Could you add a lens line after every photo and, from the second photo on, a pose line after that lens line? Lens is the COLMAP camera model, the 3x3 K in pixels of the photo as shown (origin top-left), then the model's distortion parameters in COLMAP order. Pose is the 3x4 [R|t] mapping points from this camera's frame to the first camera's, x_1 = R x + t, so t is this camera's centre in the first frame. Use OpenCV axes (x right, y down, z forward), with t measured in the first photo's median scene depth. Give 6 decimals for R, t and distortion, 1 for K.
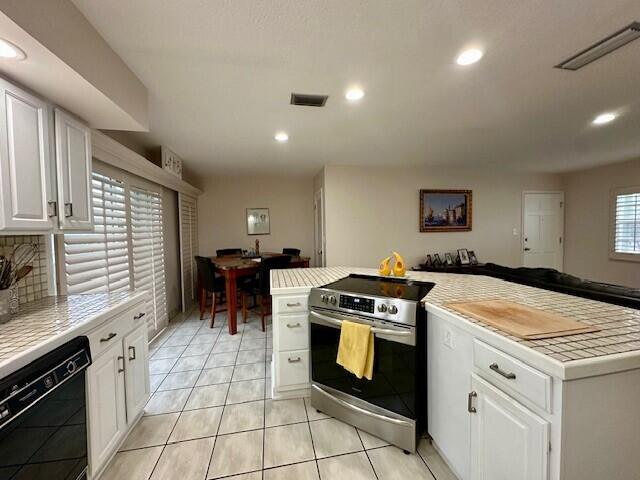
lens RADIAL K [[257.3, 0, 316.0], [0, 257.3, 237.7], [0, 0, 1]] dist [-0.001490, 0.000116]
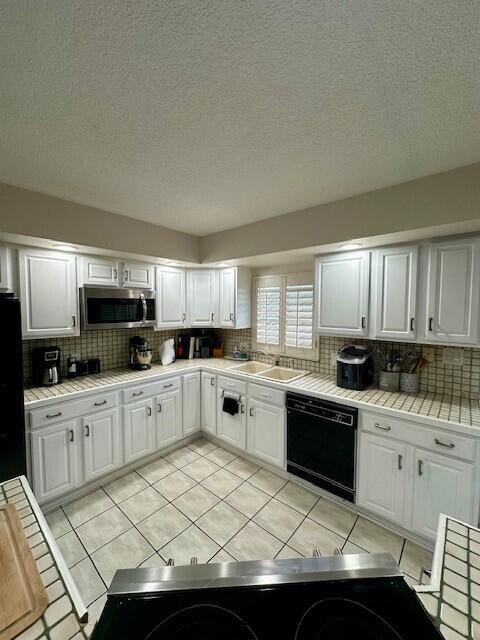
lens RADIAL K [[257.3, 0, 242.6], [0, 257.3, 321.6], [0, 0, 1]] dist [-0.001490, 0.000116]
pose [[-0.786920, 0.047688, -0.615210, 0.545282], [-0.008242, 0.996108, 0.087756, -0.263552], [0.617001, 0.074127, -0.783464, 1.680403]]
